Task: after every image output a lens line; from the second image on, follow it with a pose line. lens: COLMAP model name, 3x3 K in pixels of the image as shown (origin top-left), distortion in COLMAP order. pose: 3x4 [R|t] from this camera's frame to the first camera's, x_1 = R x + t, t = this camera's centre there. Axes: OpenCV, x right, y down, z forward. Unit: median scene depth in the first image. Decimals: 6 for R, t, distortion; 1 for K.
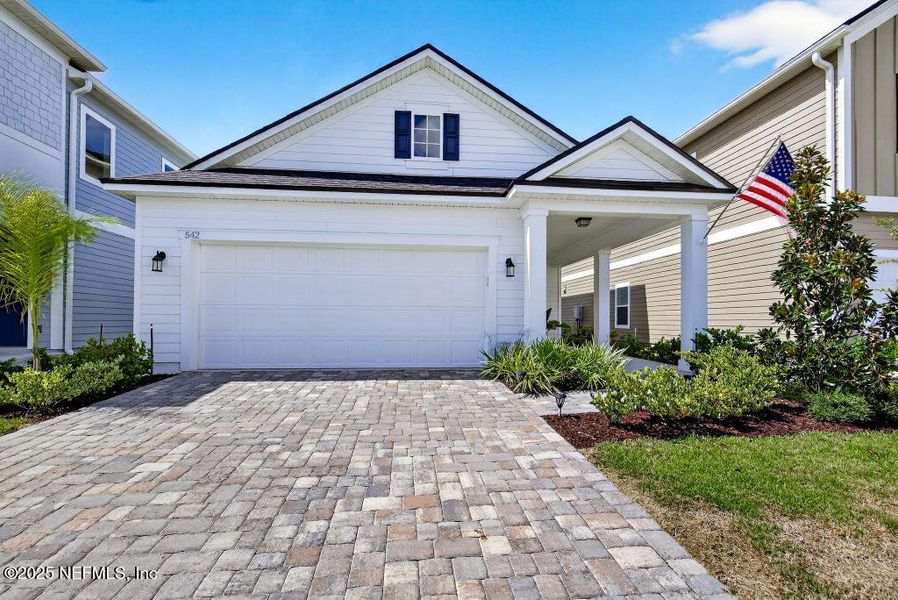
lens RADIAL K [[409.8, 0, 446.2], [0, 409.8, 307.1], [0, 0, 1]] dist [0.000265, -0.000102]
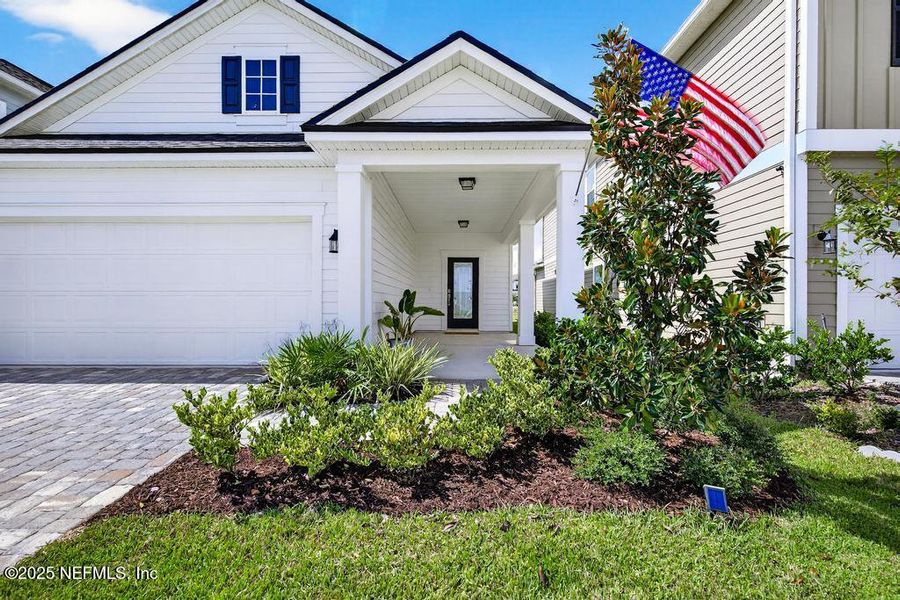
lens RADIAL K [[415.0, 0, 449.1], [0, 415.0, 296.9], [0, 0, 1]] dist [-0.001489, -0.000344]
pose [[0.993445, -0.007946, -0.114037, 0.421442], [0.010100, 0.999781, 0.018327, -0.001151], [0.113867, -0.019359, 0.993307, 0.202705]]
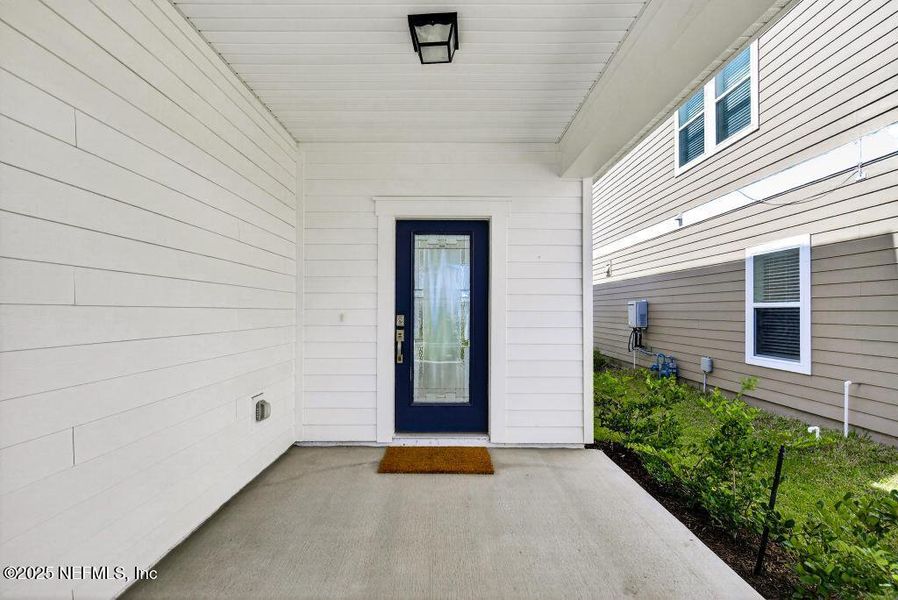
lens RADIAL K [[414.1, 0, 448.1], [0, 414.1, 297.0], [0, 0, 1]] dist [-0.001489, -0.000344]
pose [[0.995850, -0.009347, -0.090526, 0.353306], [0.009090, 0.999953, -0.003248, -0.021642], [0.090552, 0.002412, 0.995889, 1.207539]]
